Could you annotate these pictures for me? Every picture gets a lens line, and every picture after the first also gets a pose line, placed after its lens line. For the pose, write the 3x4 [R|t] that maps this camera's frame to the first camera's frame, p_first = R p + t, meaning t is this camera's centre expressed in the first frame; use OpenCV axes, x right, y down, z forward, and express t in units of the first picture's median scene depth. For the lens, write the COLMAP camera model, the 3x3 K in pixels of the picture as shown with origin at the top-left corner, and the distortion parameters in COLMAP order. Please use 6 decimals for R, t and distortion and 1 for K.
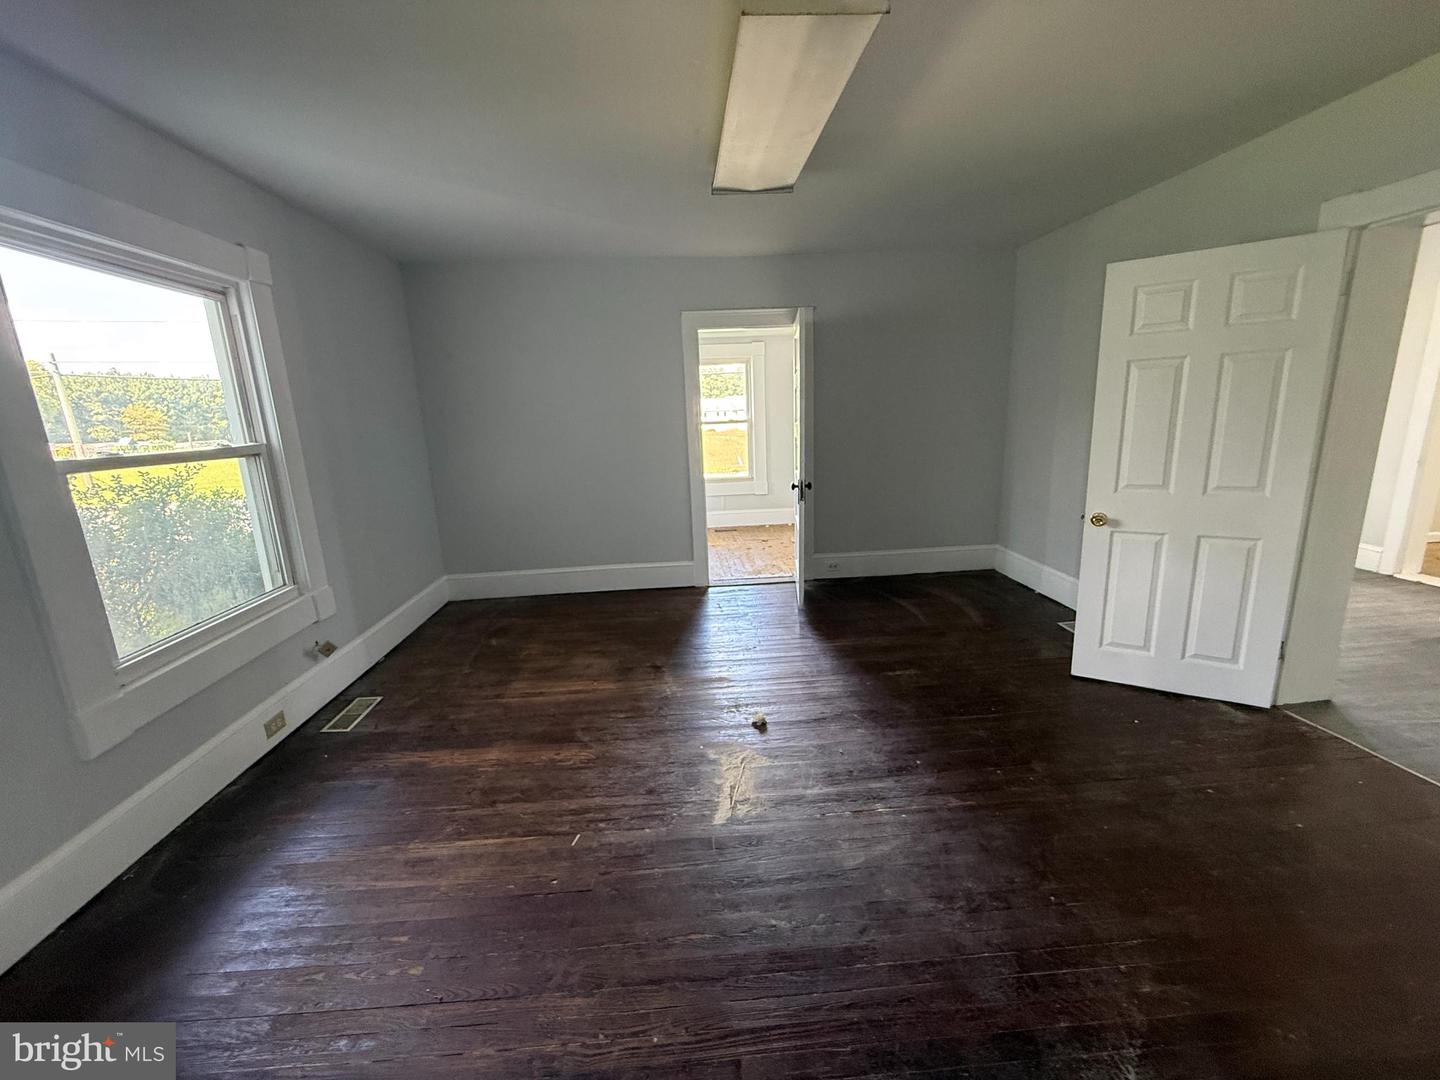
lens RADIAL K [[575.9, 0, 714.5], [0, 575.9, 538.9], [0, 0, 1]] dist [-0.001472, 0.000338]
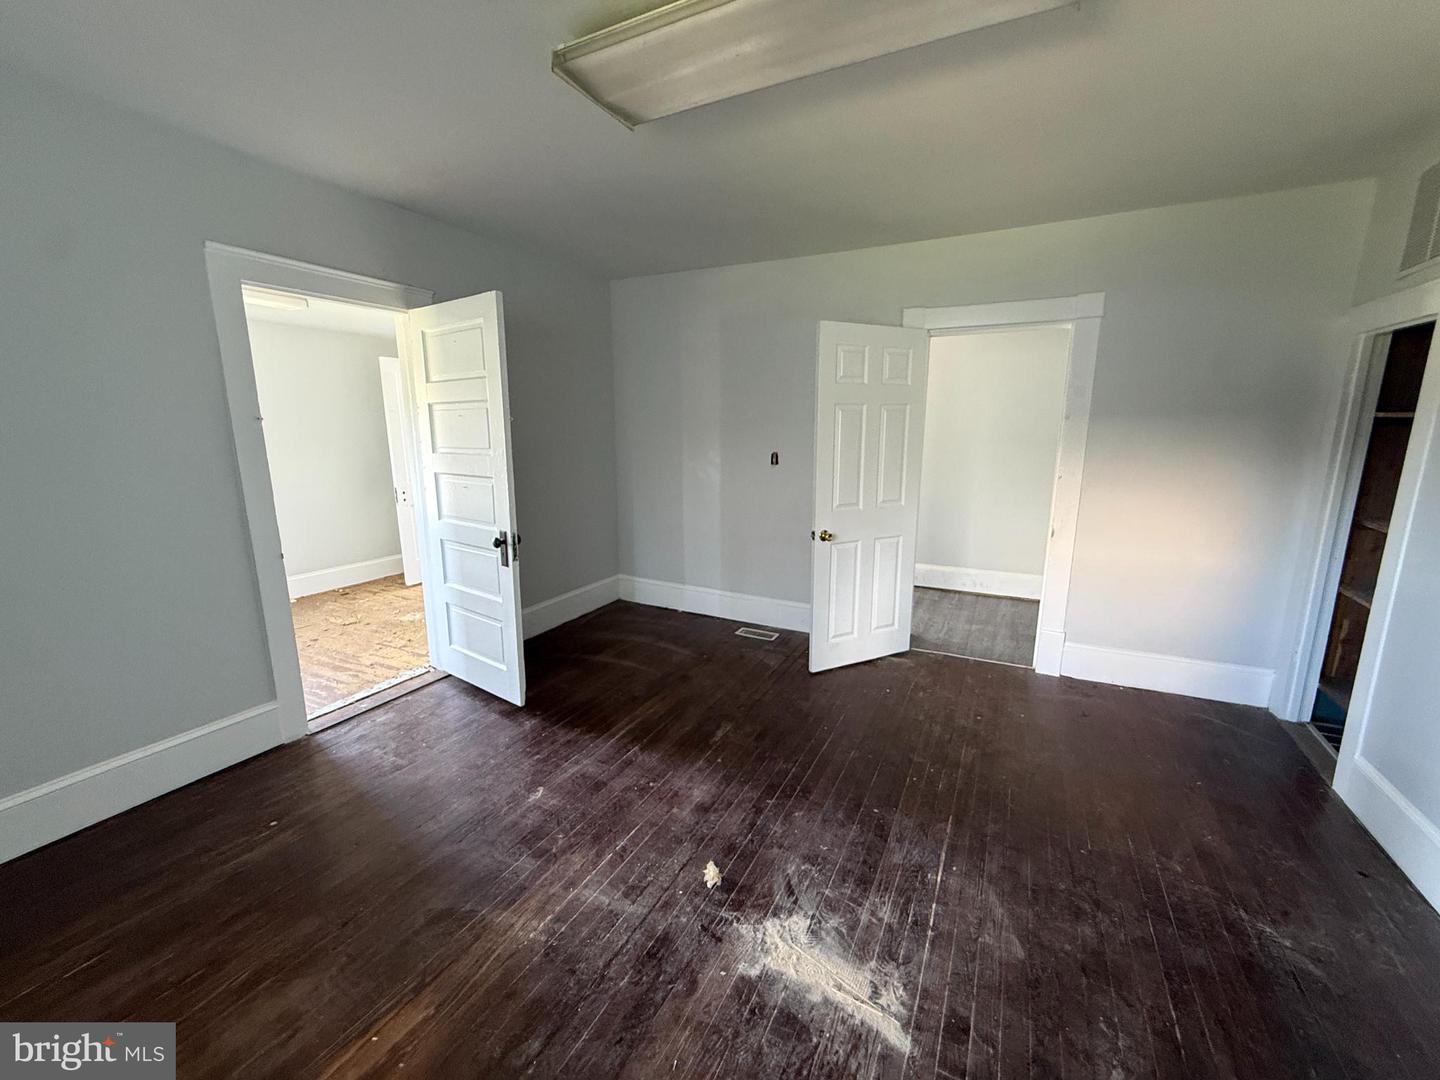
lens RADIAL K [[575.4, 0, 715.1], [0, 575.4, 538.6], [0, 0, 1]] dist [-0.001231, 0.000248]
pose [[0.517611, -0.123680, 0.846630, -0.497850], [0.164883, 0.985369, 0.043142, -0.128796], [-0.839579, 0.117264, 0.530430, 0.630337]]
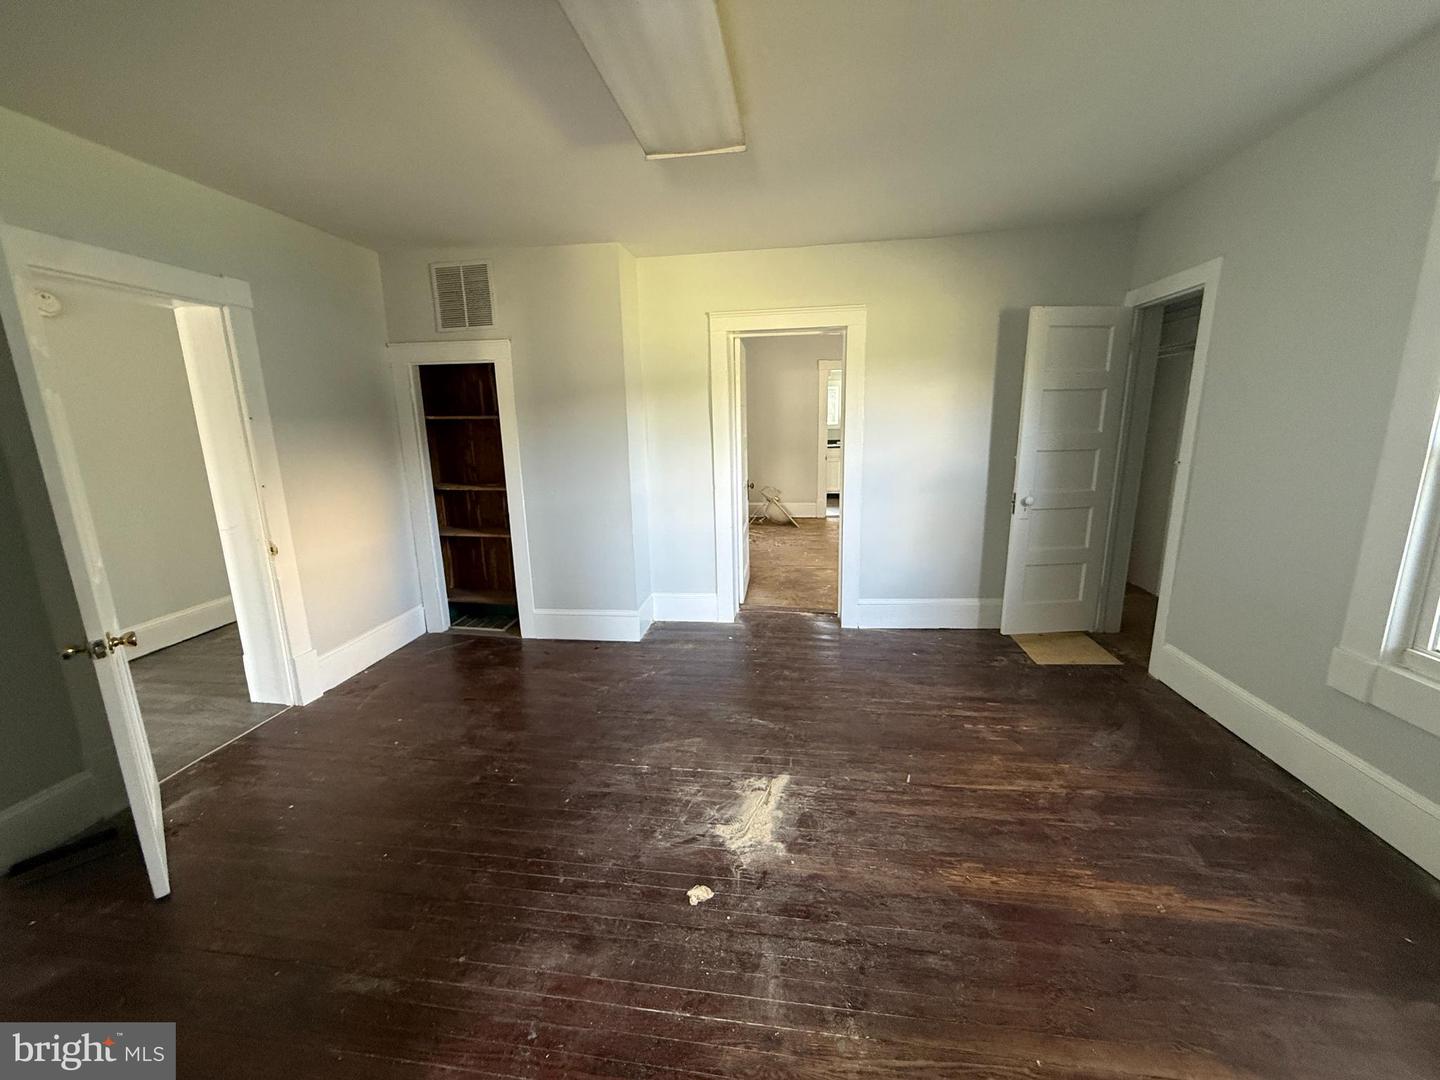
lens RADIAL K [[575.4, 0, 715.1], [0, 575.4, 538.6], [0, 0, 1]] dist [-0.001231, 0.000248]
pose [[-0.976054, 0.020702, 0.216540, -0.096041], [0.106586, 0.913287, 0.393125, -0.338812], [-0.189625, 0.406791, -0.893624, 1.537931]]
